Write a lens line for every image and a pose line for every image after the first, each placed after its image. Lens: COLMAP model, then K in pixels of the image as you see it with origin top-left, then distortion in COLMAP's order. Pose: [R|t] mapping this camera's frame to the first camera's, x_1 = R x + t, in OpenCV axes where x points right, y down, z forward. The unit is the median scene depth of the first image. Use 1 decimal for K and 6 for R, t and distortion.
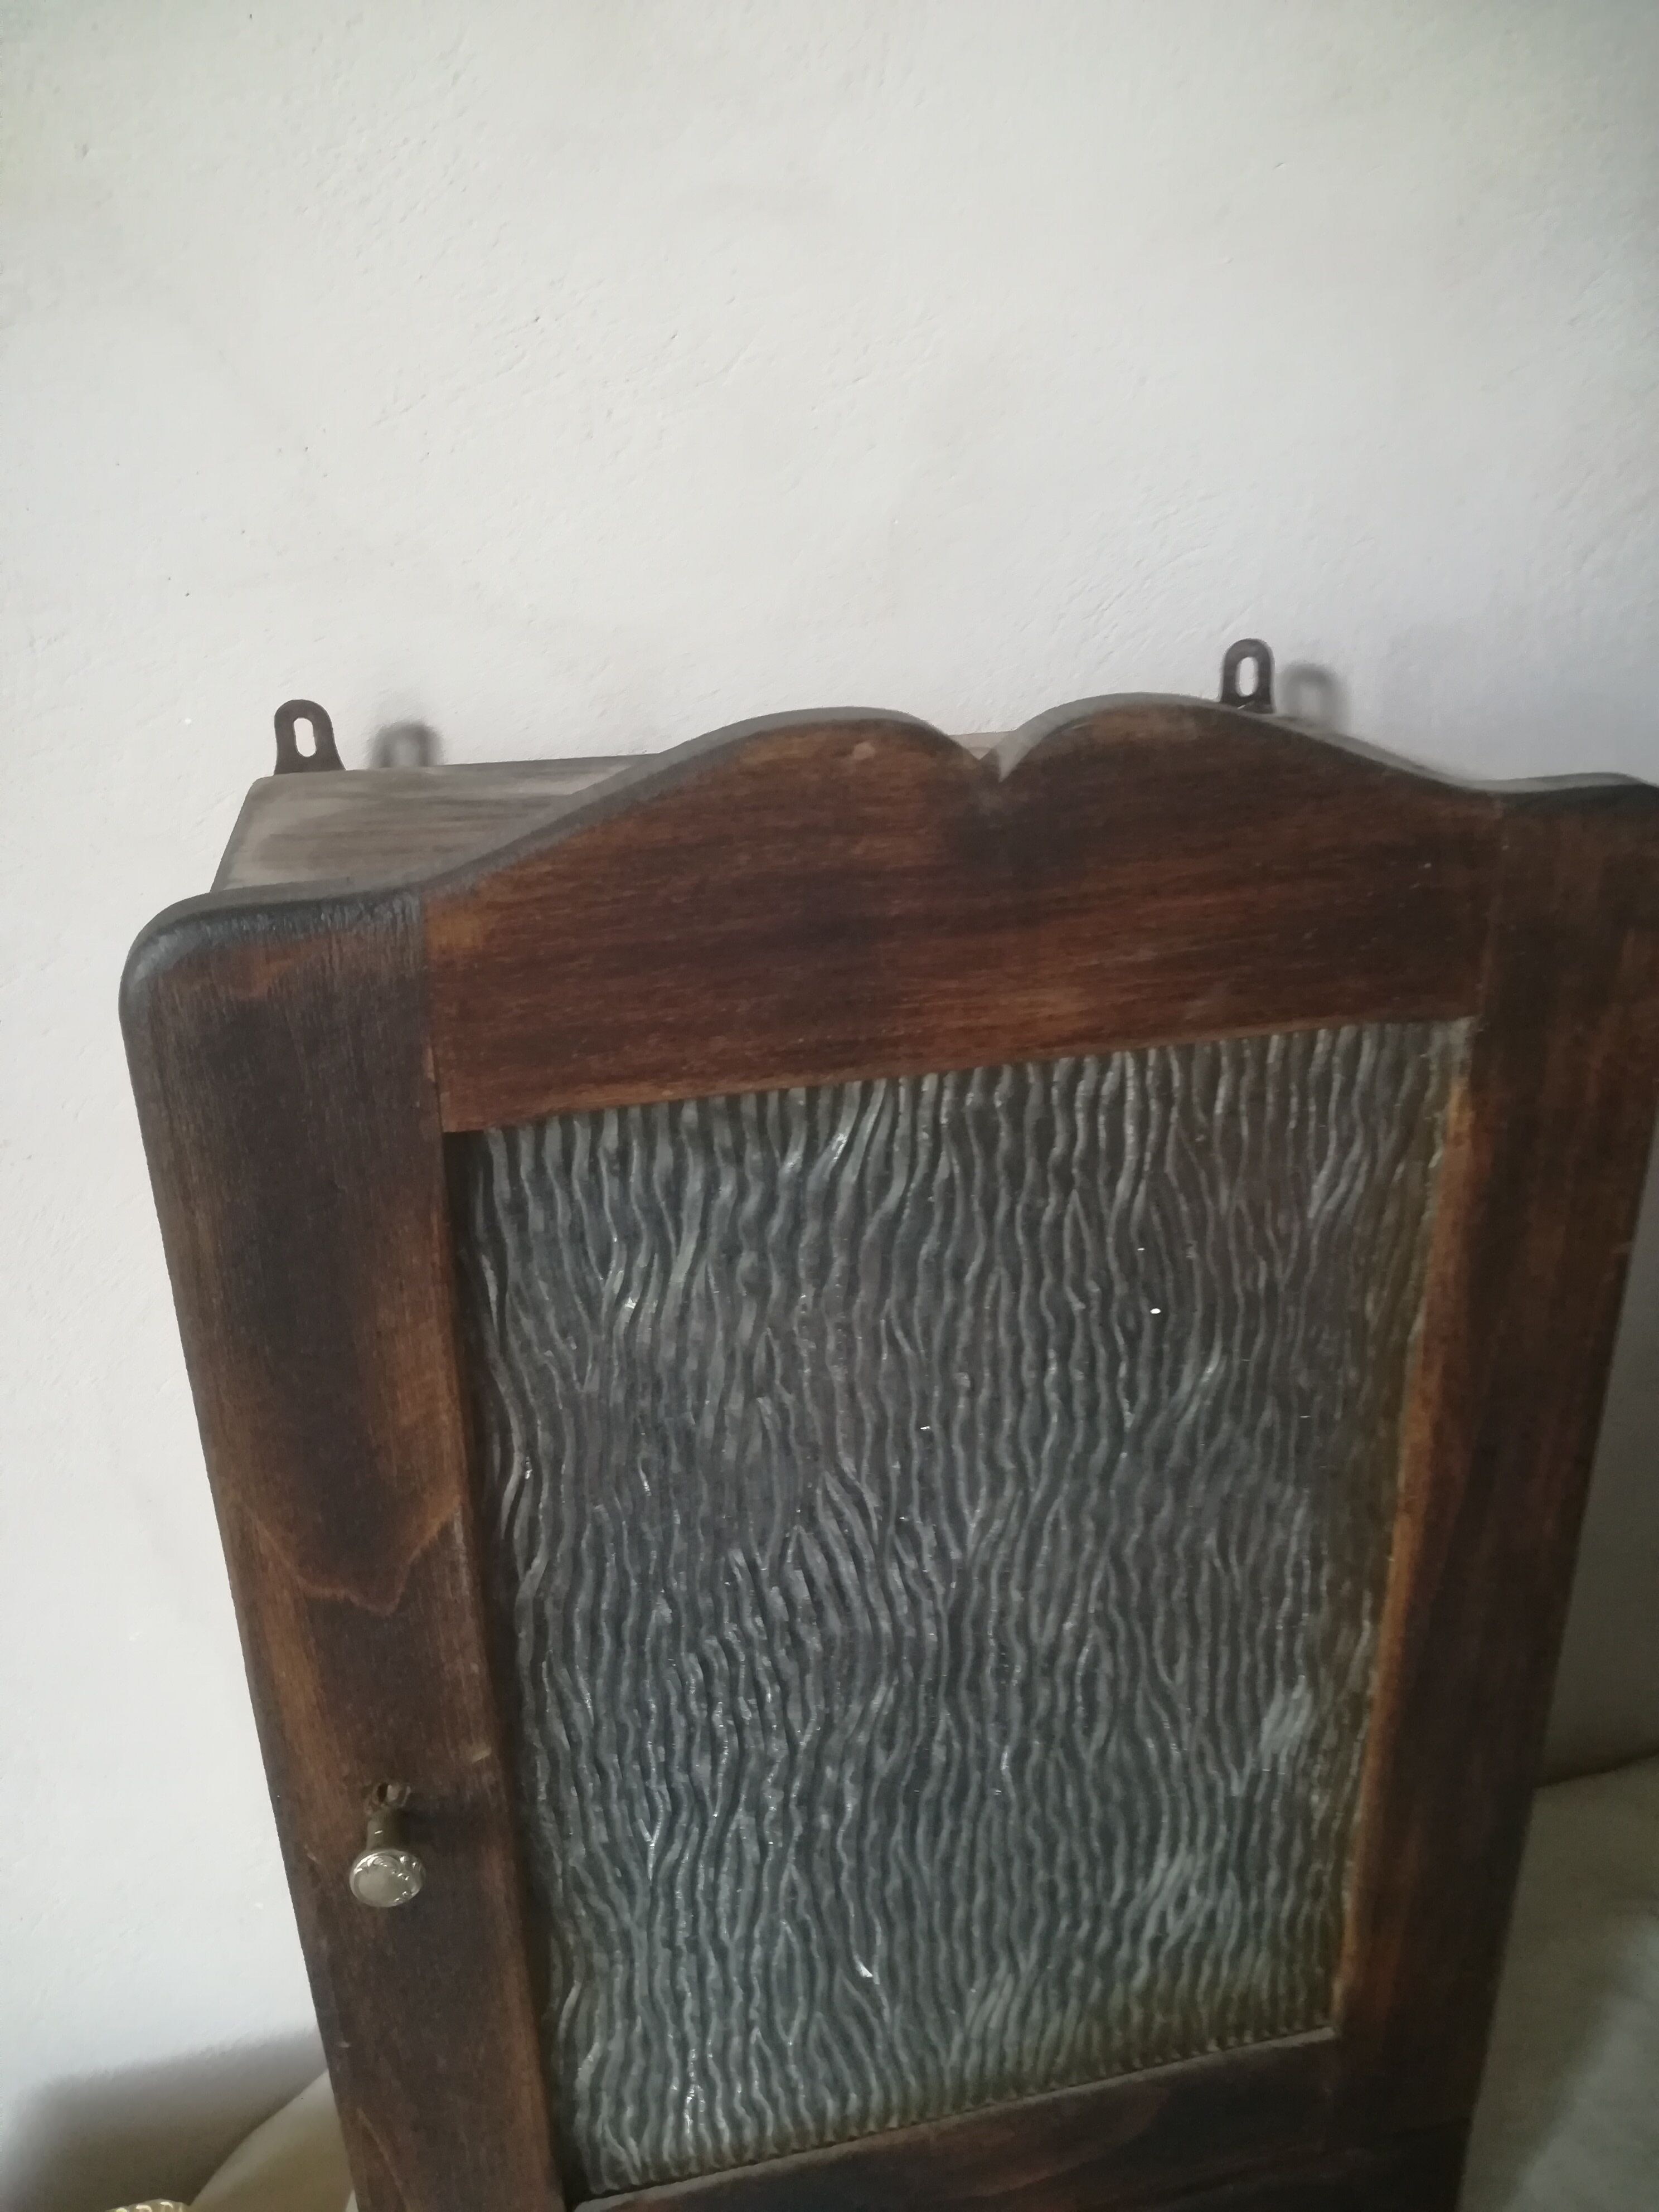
lens RADIAL K [[1693.4, 0, 829.5], [0, 1693.4, 1106.0], [0, 0, 1]] dist [0.012808, -0.006520]
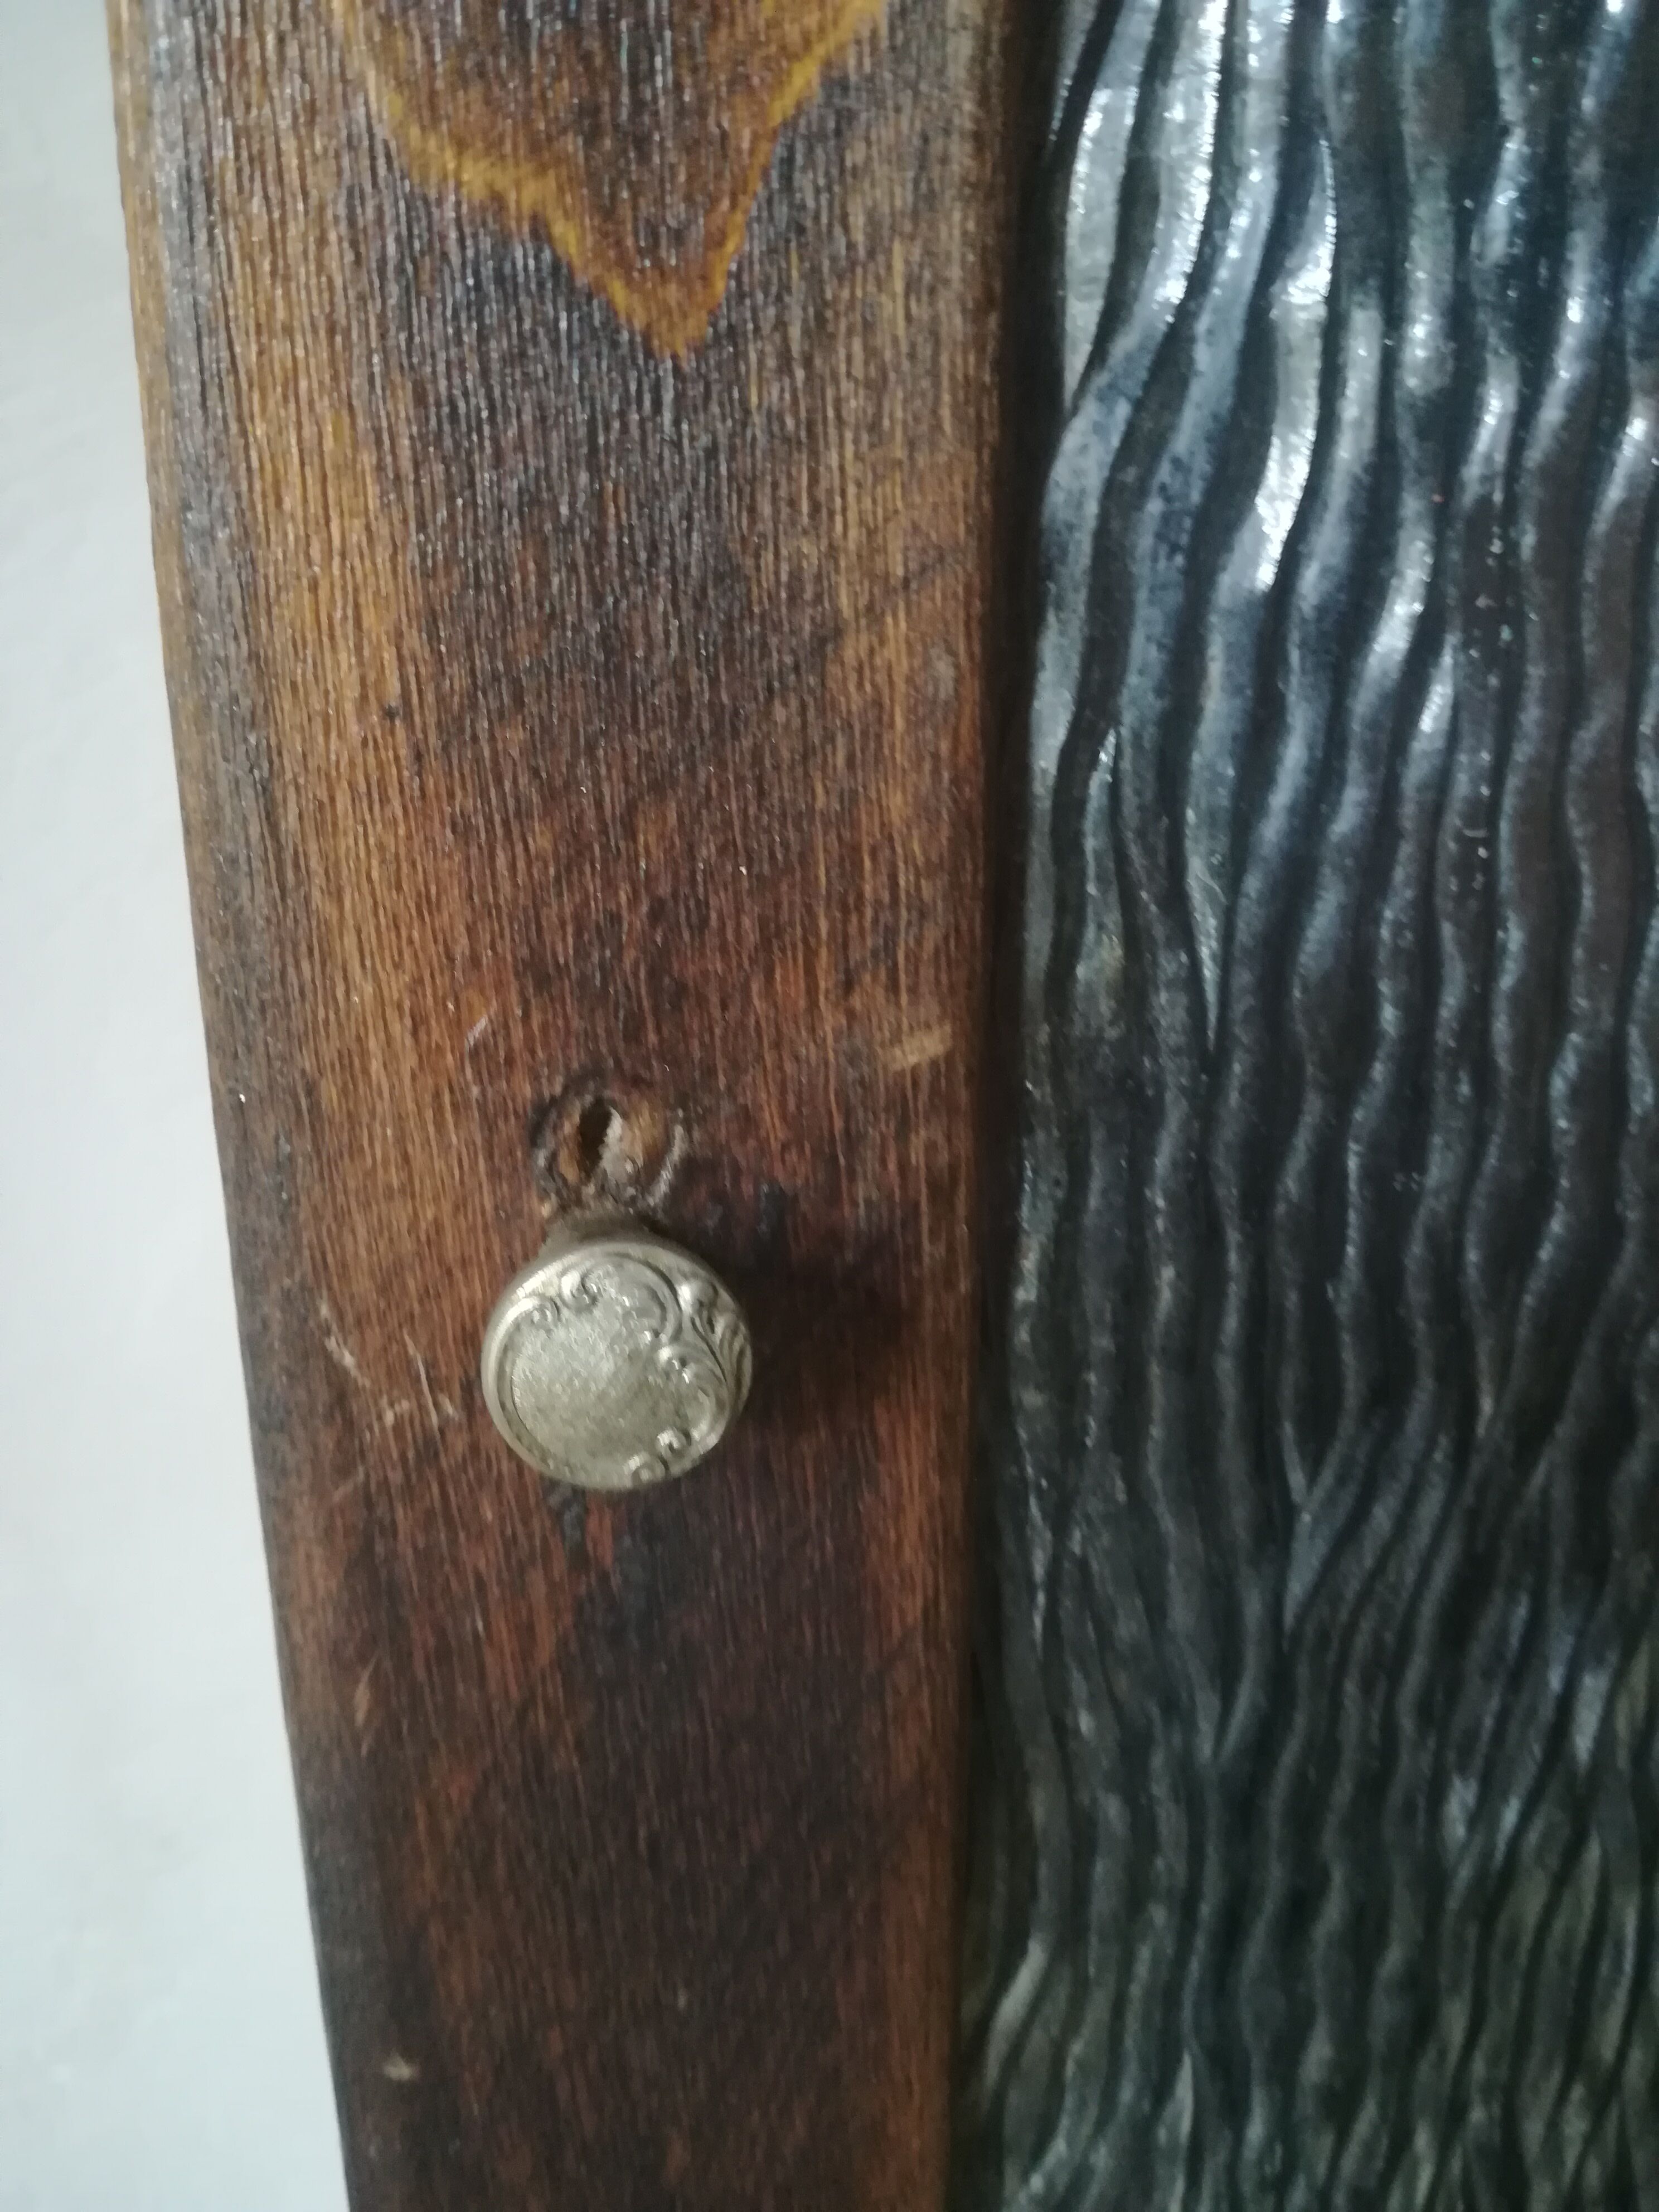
lens RADIAL K [[1693.4, 0, 829.5], [0, 1693.4, 1106.0], [0, 0, 1]] dist [0.012808, -0.006520]
pose [[0.999455, 0.028998, -0.015769, -0.218959], [-0.030468, 0.994238, -0.102771, 0.429736], [0.012698, 0.103195, 0.994580, 0.710561]]
